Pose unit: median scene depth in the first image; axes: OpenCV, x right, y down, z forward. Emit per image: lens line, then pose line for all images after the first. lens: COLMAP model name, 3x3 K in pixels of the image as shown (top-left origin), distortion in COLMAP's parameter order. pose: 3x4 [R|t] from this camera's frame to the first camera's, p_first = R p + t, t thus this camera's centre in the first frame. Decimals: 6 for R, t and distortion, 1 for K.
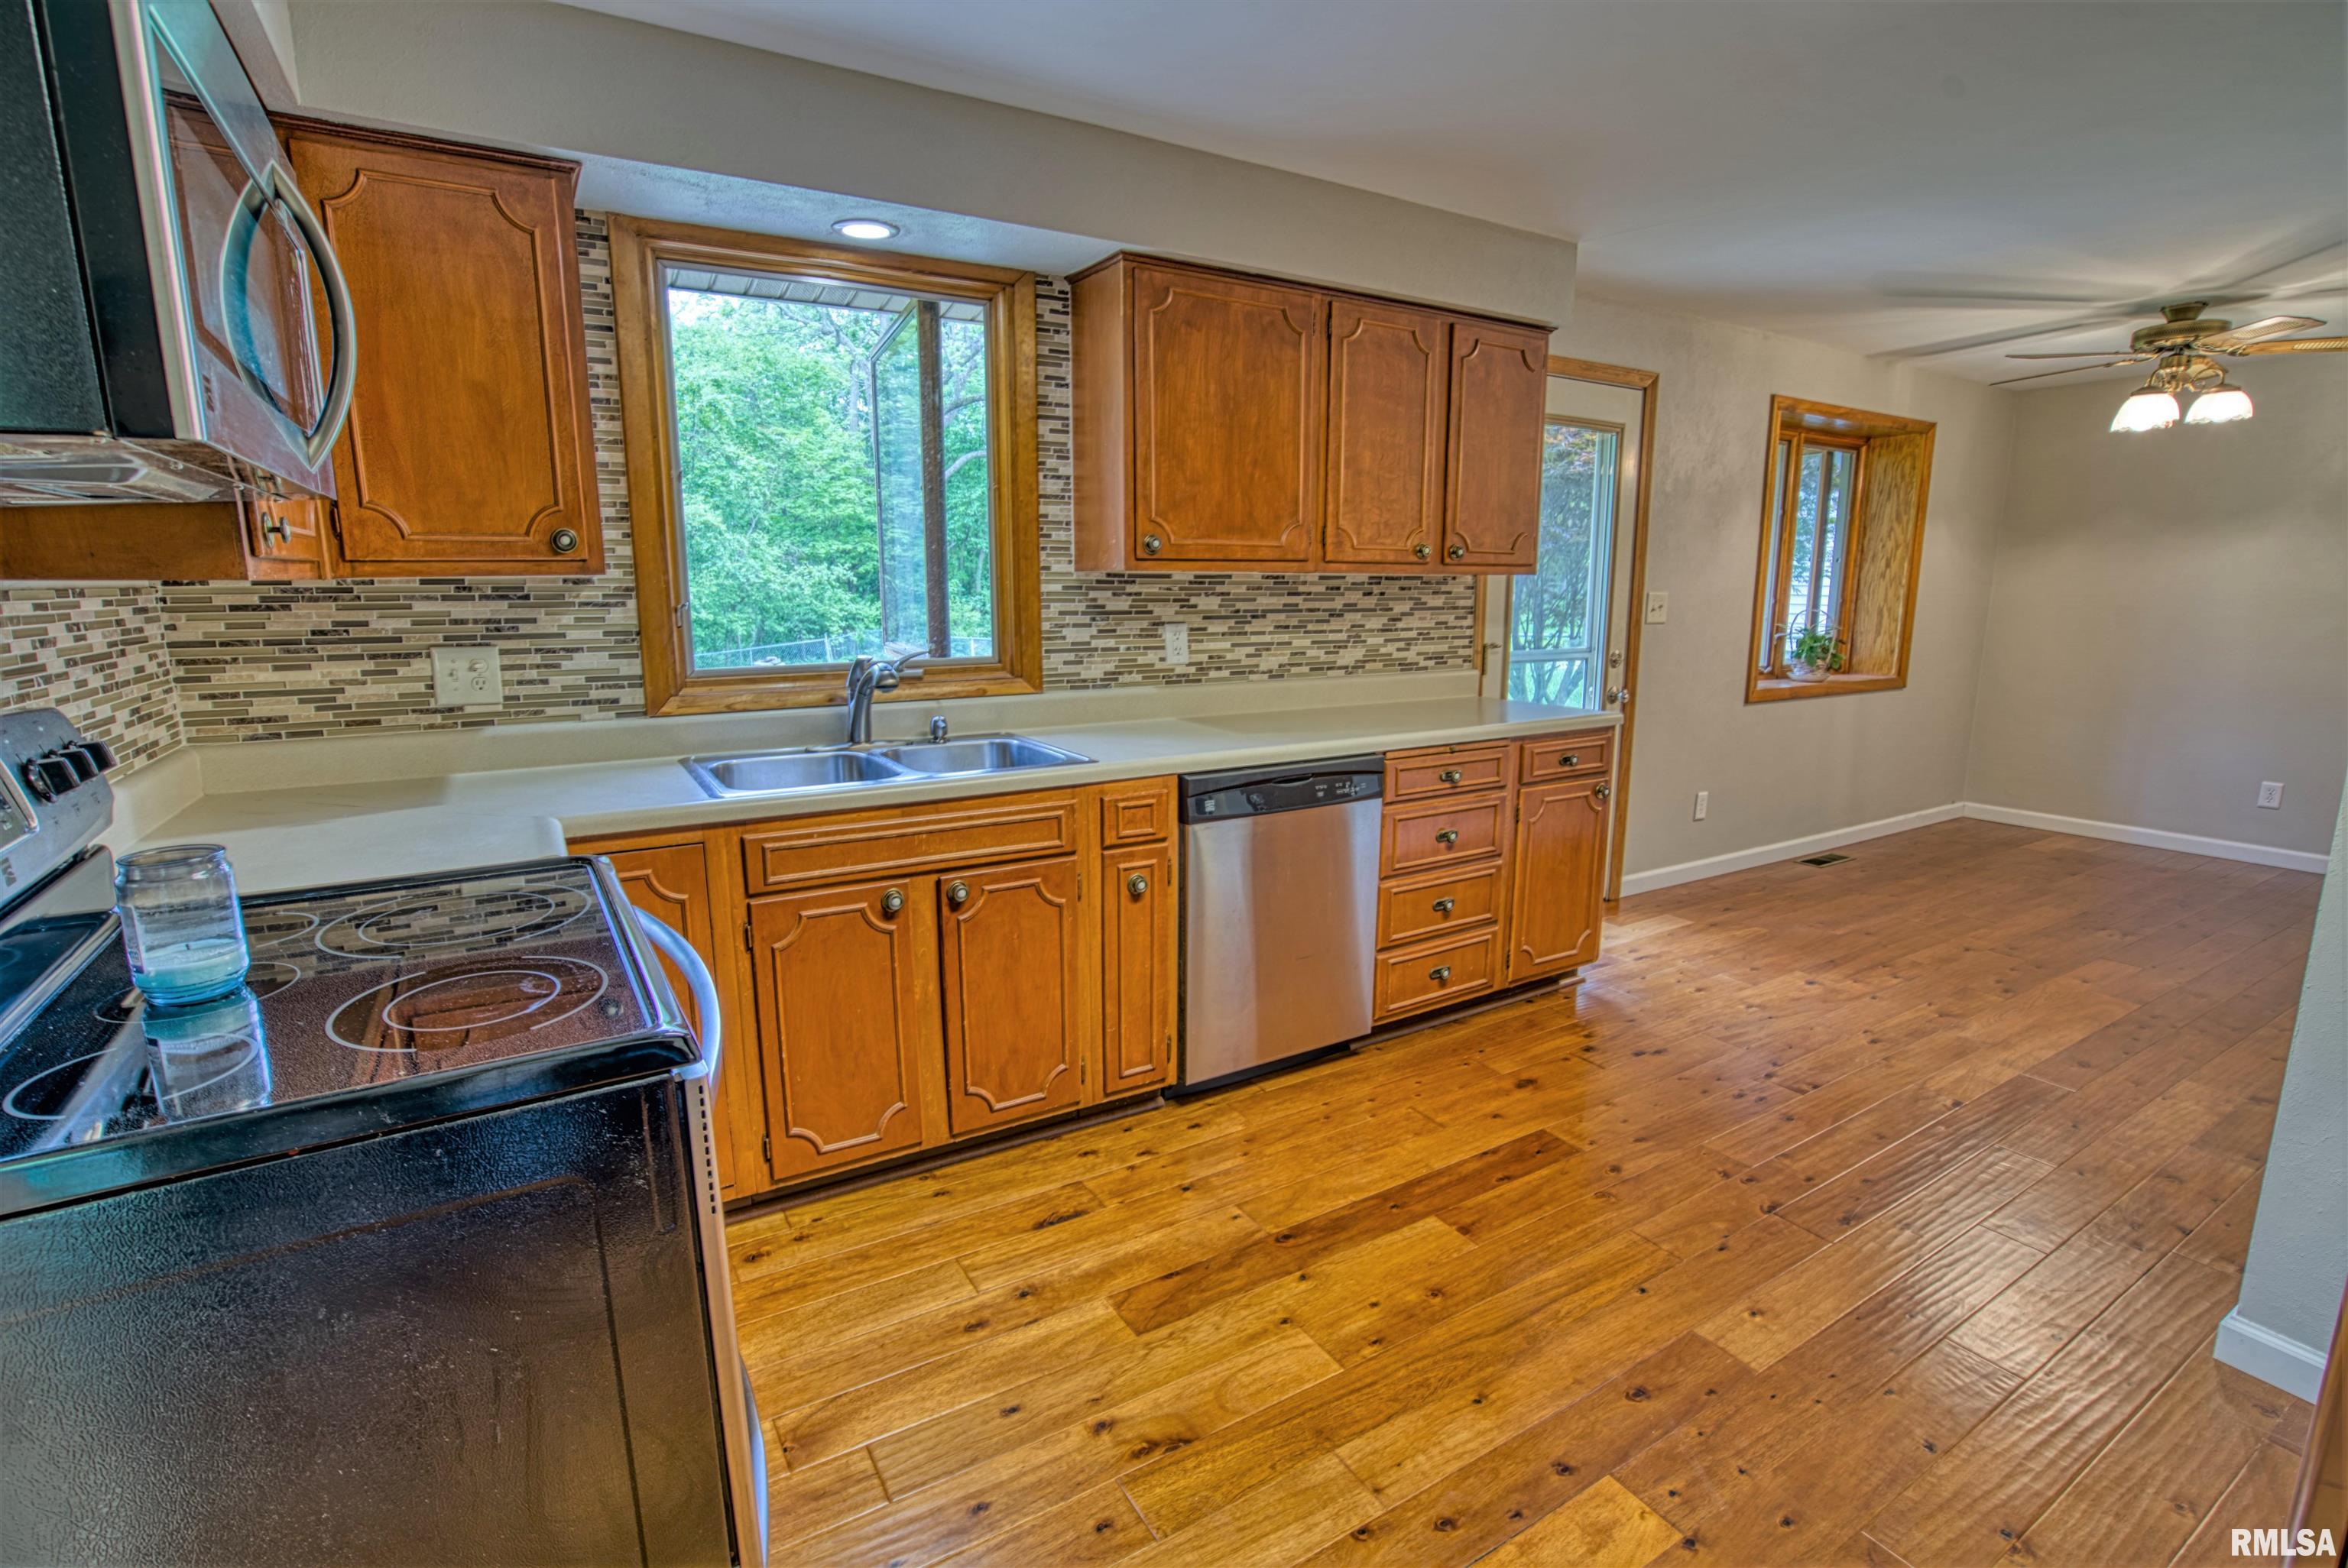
lens RADIAL K [[1088.5, 0, 1166.6], [0, 1088.5, 790.0], [0, 0, 1]] dist [-0.061147, 0.024455]
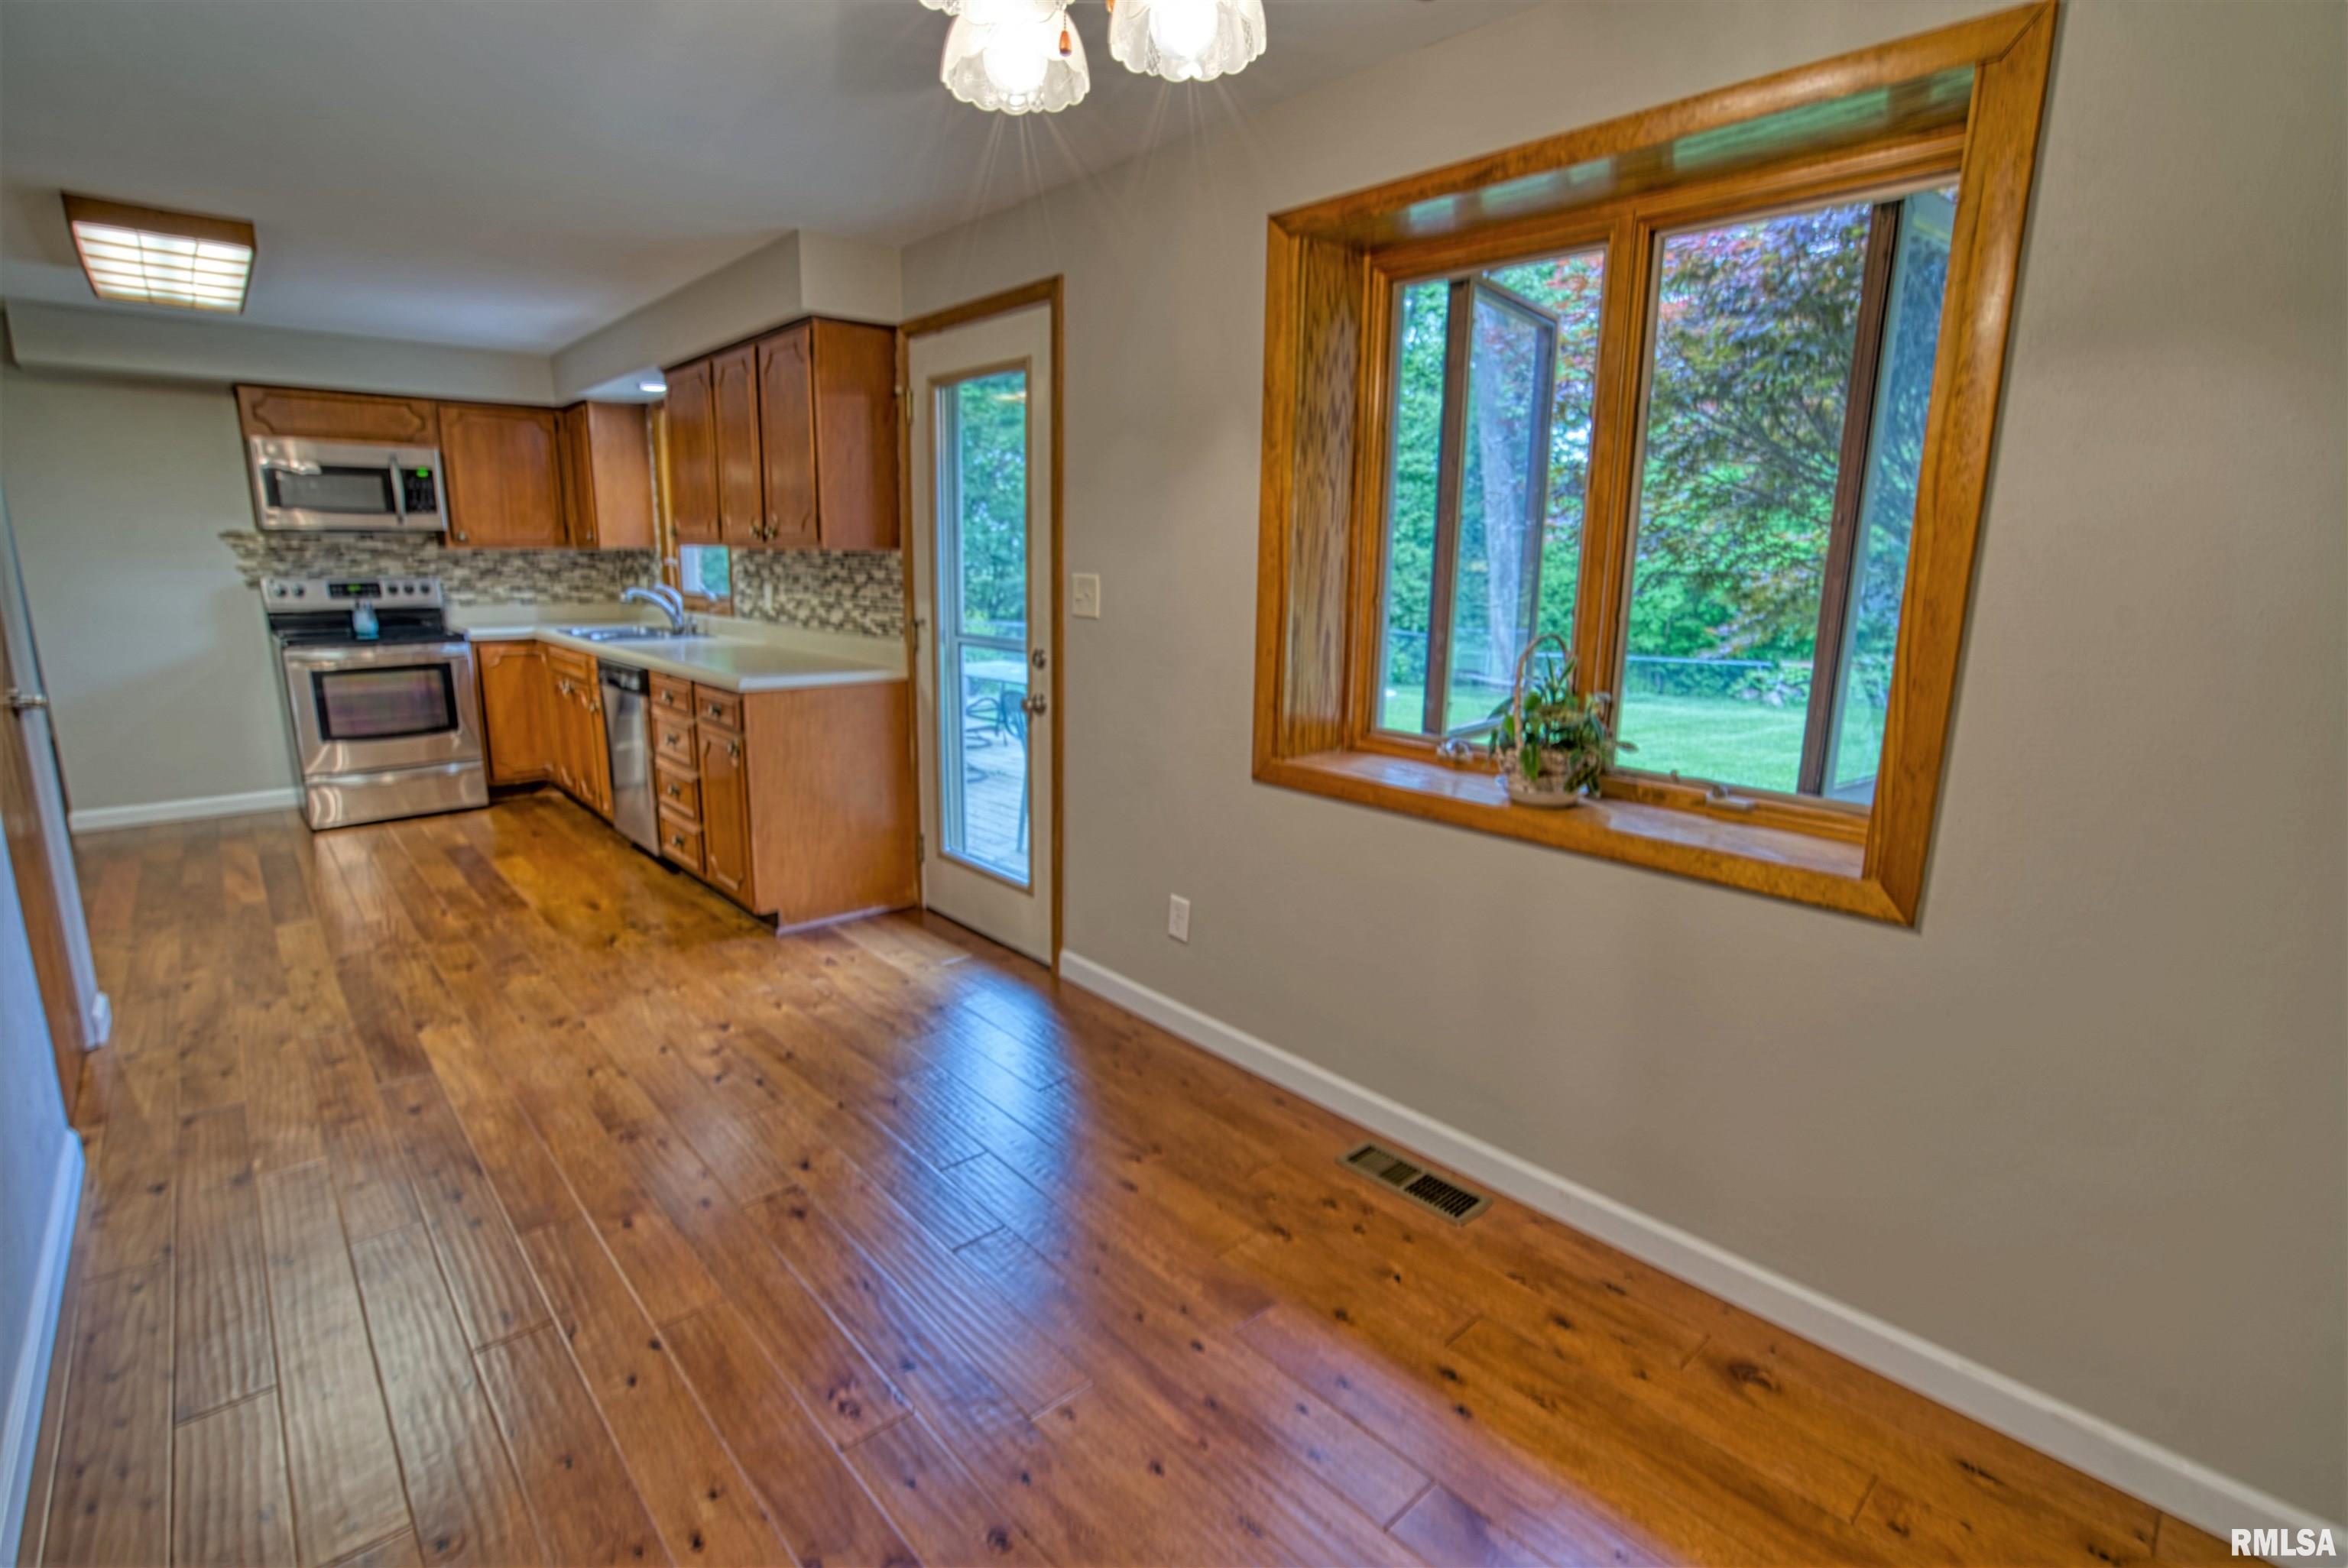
lens RADIAL K [[1088.5, 0, 1166.6], [0, 1088.5, 790.0], [0, 0, 1]] dist [-0.061147, 0.024455]
pose [[0.191154, 0.212849, -0.958204, 1.697363], [-0.203776, 0.963542, 0.173383, -0.259656], [0.960175, 0.162116, 0.227558, 1.297699]]
